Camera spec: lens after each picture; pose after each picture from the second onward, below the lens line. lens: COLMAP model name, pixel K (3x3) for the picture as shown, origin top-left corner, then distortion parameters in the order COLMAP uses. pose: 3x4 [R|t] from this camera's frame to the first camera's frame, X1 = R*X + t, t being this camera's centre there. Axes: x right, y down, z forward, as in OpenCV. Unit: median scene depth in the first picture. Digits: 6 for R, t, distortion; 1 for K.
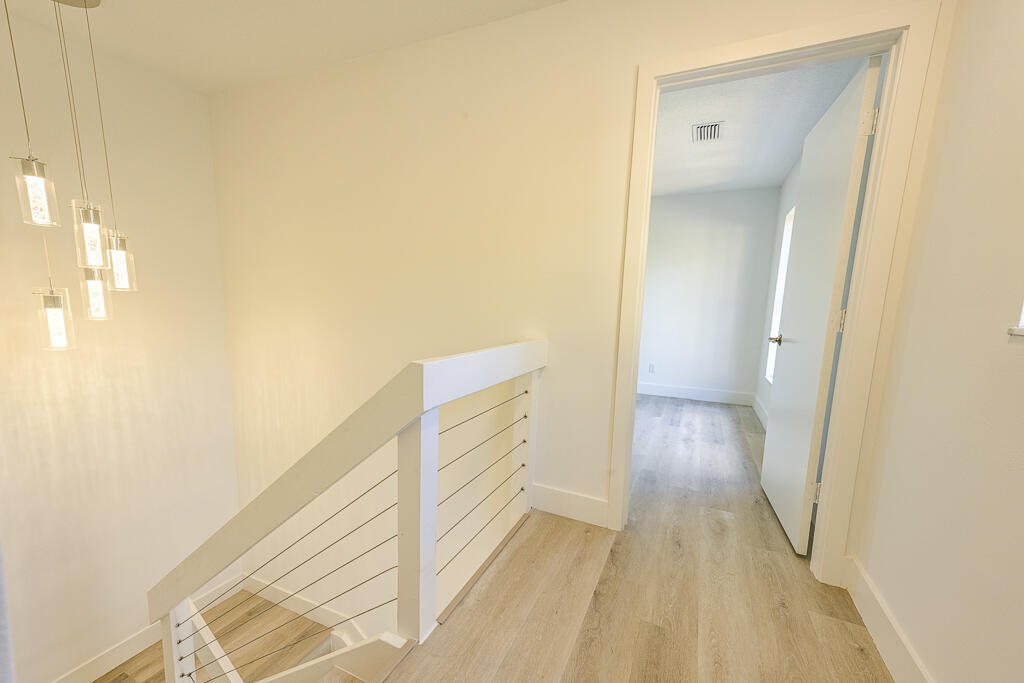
lens RADIAL K [[404.0, 0, 522.2], [0, 404.0, 360.0], [0, 0, 1]] dist [0.032393, 0.000099]
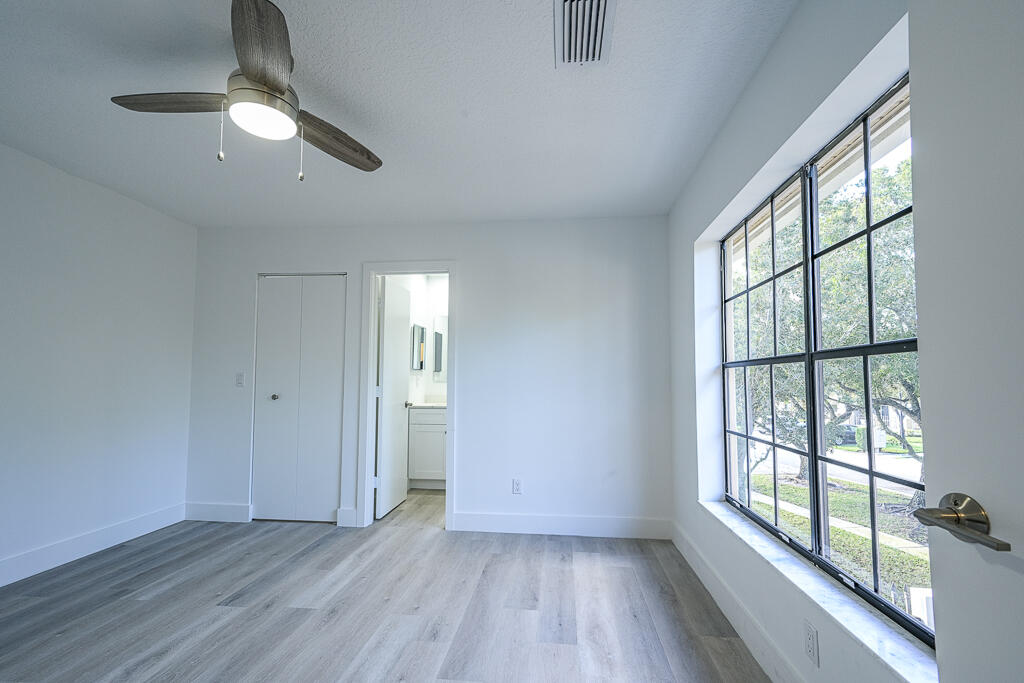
lens RADIAL K [[424.7, 0, 511.6], [0, 424.7, 359.6], [0, 0, 1]] dist [0.018316, 0.000223]
pose [[0.956684, -0.010420, 0.290941, 0.162097], [0.064967, 0.981799, -0.178465, -0.064561], [-0.283786, 0.189637, 0.939949, 0.459391]]
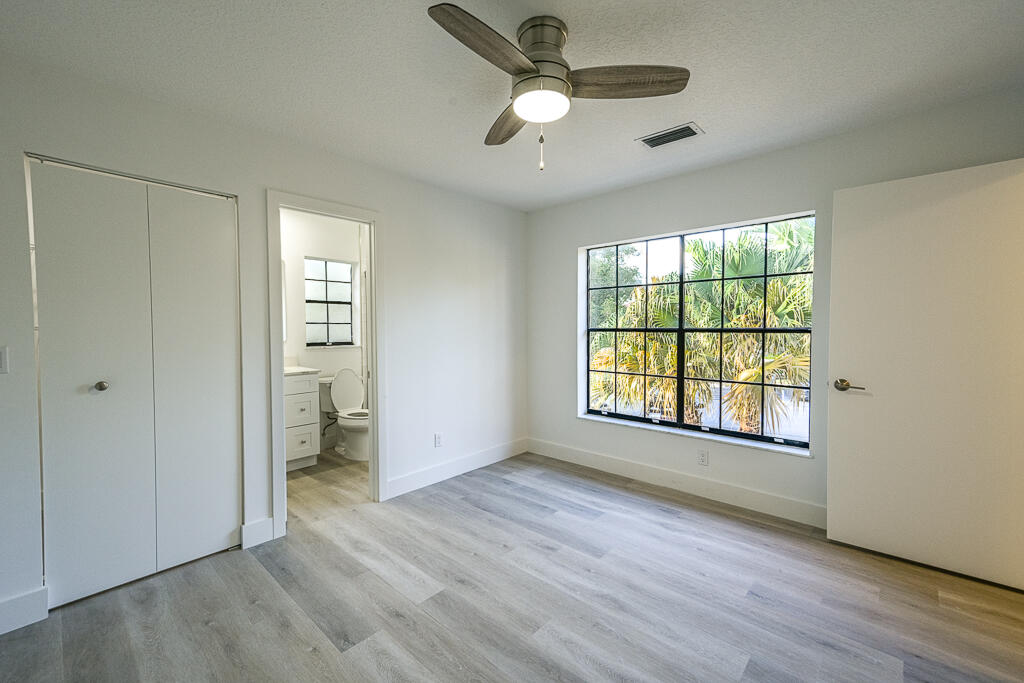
lens RADIAL K [[431.0, 0, 513.3], [0, 431.0, 338.5], [0, 0, 1]] dist [0.026356, 0.000009]
pose [[0.331052, -0.059518, 0.941734, -0.346152], [0.146951, 0.989084, 0.010853, -0.160805], [-0.932100, 0.134796, 0.336184, 0.777014]]
